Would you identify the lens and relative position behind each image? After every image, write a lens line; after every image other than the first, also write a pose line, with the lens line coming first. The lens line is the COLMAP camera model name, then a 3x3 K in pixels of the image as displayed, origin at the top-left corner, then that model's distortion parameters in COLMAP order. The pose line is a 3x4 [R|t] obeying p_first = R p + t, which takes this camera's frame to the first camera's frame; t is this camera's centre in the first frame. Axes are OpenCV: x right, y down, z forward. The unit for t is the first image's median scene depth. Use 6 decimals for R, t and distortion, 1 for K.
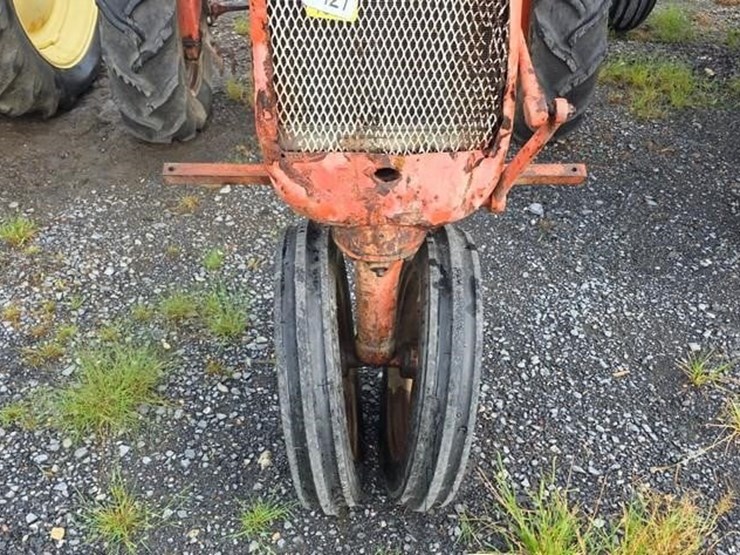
lens RADIAL K [[807.2, 0, 367.0], [0, 807.2, 272.5], [0, 0, 1]] dist [0.045882, 0.000000]
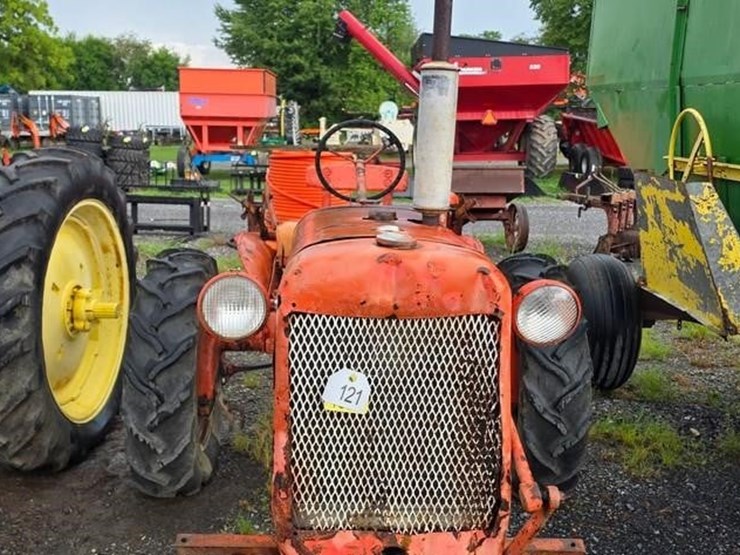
lens RADIAL K [[807.2, 0, 365.9], [0, 807.2, 270.9], [0, 0, 1]] dist [0.045882, 0.000000]
pose [[0.999950, 0.009926, 0.000733, -0.008034], [-0.008800, 0.916161, -0.400713, -0.017315], [-0.004649, 0.400687, 0.916203, -0.056863]]
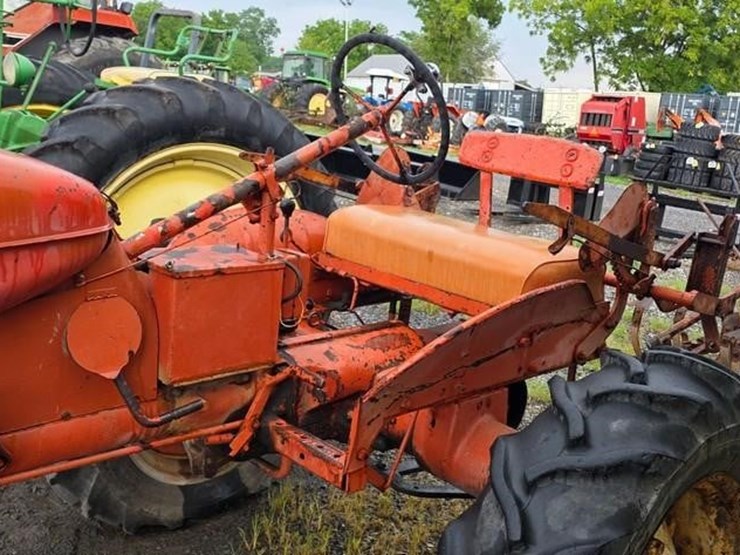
lens RADIAL K [[807.2, 0, 381.2], [0, 807.2, 269.9], [0, 0, 1]] dist [0.045882, 0.000000]
pose [[0.685423, 0.208903, -0.697535, 0.501410], [-0.472908, 0.856138, -0.208295, -0.392999], [0.553672, 0.472640, 0.685608, 0.583139]]
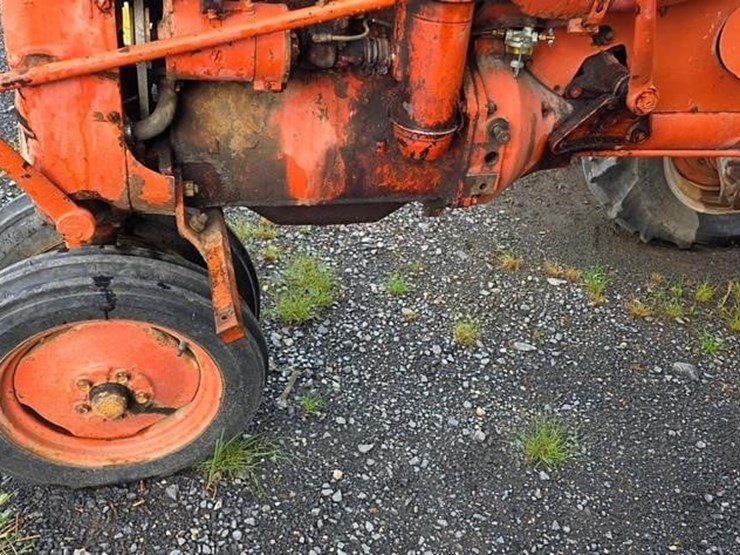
lens RADIAL K [[807.2, 0, 379.4], [0, 807.2, 281.5], [0, 0, 1]] dist [0.045882, 0.000000]
pose [[0.213198, 0.546764, -0.809689, 0.512559], [-0.616907, 0.717974, 0.322394, -0.284524], [0.757609, 0.430769, 0.490373, 0.465473]]
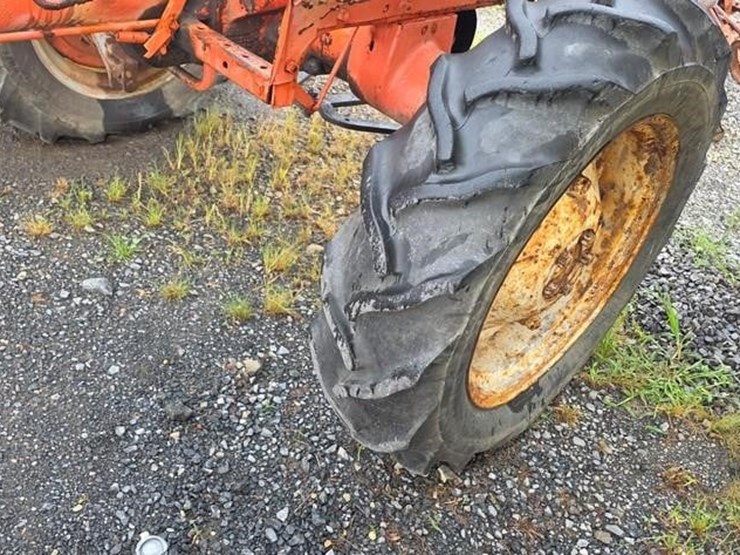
lens RADIAL K [[807.2, 0, 364.7], [0, 807.2, 274.7], [0, 0, 1]] dist [0.045882, 0.000000]
pose [[0.688481, 0.523828, -0.501595, 0.486538], [-0.543093, 0.830744, 0.122126, -0.371929], [0.480670, 0.188331, 0.856439, 0.629516]]
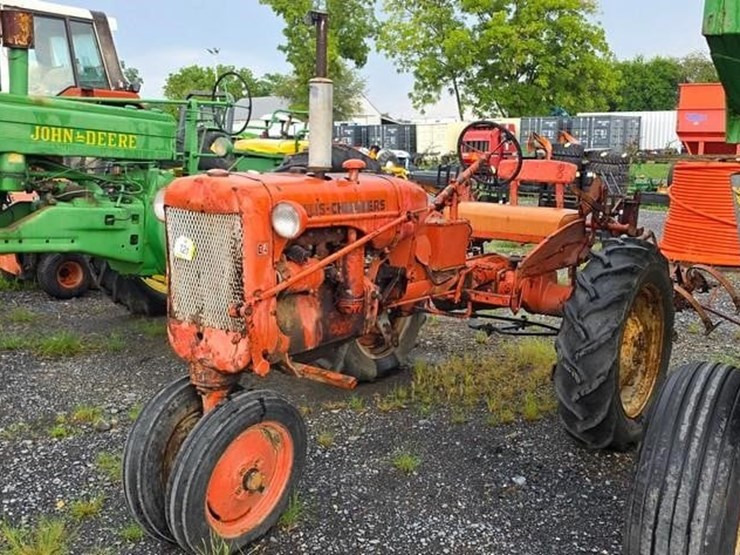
lens RADIAL K [[807.2, 0, 363.2], [0, 807.2, 261.2], [0, 0, 1]] dist [0.045882, 0.000000]
pose [[0.784544, 0.102025, -0.611623, 0.774407], [-0.355473, 0.882198, -0.308814, 0.095118], [0.508065, 0.459694, 0.728390, -0.170820]]
